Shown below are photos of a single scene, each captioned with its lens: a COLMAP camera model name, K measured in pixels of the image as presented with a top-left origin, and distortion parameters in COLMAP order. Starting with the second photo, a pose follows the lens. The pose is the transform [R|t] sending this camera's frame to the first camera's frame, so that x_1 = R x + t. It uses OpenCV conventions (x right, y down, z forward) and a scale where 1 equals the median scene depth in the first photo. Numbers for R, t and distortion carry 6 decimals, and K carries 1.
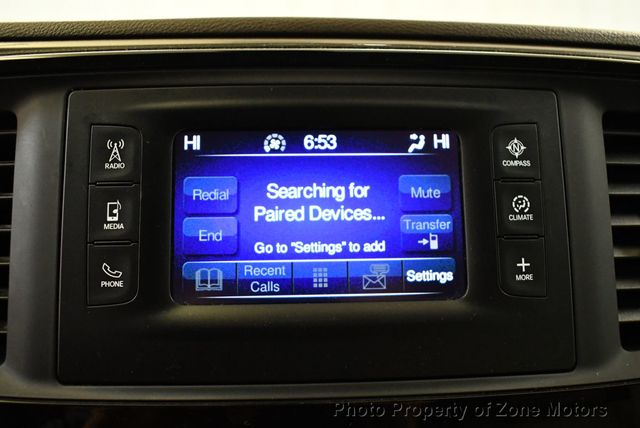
lens RADIAL K [[644.8, 0, 322.7], [0, 644.8, 216.6], [0, 0, 1]] dist [-0.094892, 0.000000]
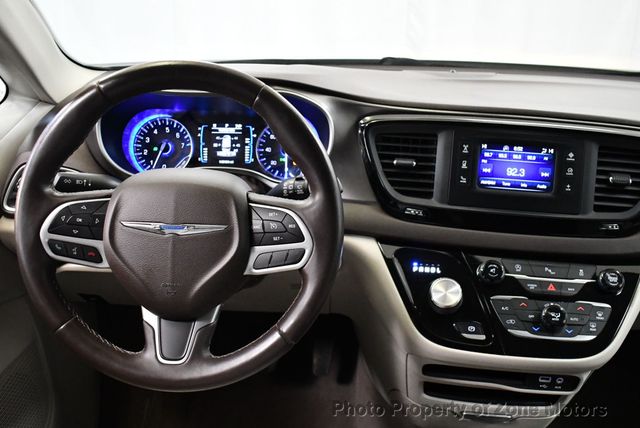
lens RADIAL K [[644.8, 0, 321.3], [0, 644.8, 209.5], [0, 0, 1]] dist [-0.094892, 0.000000]
pose [[0.981327, 0.098552, -0.165180, -0.491584], [-0.066291, 0.979439, 0.190537, -0.409644], [0.180562, -0.176030, 0.967683, -2.942171]]
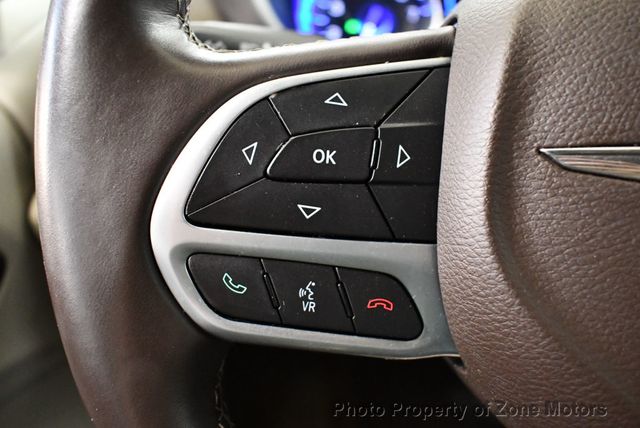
lens RADIAL K [[644.8, 0, 321.5], [0, 644.8, 217.0], [0, 0, 1]] dist [-0.094892, 0.000000]
pose [[0.966668, 0.049521, -0.251200, -1.957070], [0.007894, 0.974886, 0.222565, 0.208115], [0.255913, -0.217130, 0.942000, -0.865350]]
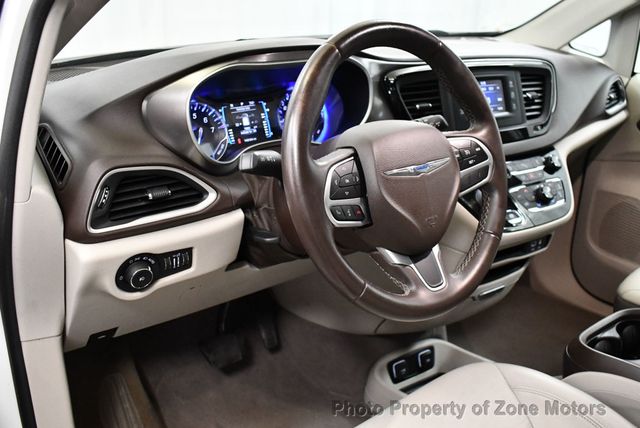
lens RADIAL K [[644.8, 0, 324.2], [0, 644.8, 217.0], [0, 0, 1]] dist [-0.094892, 0.000000]
pose [[0.855278, -0.154815, 0.494501, -3.772251], [0.066930, 0.979336, 0.190843, -0.129152], [-0.513829, -0.130127, 0.847967, -2.787789]]
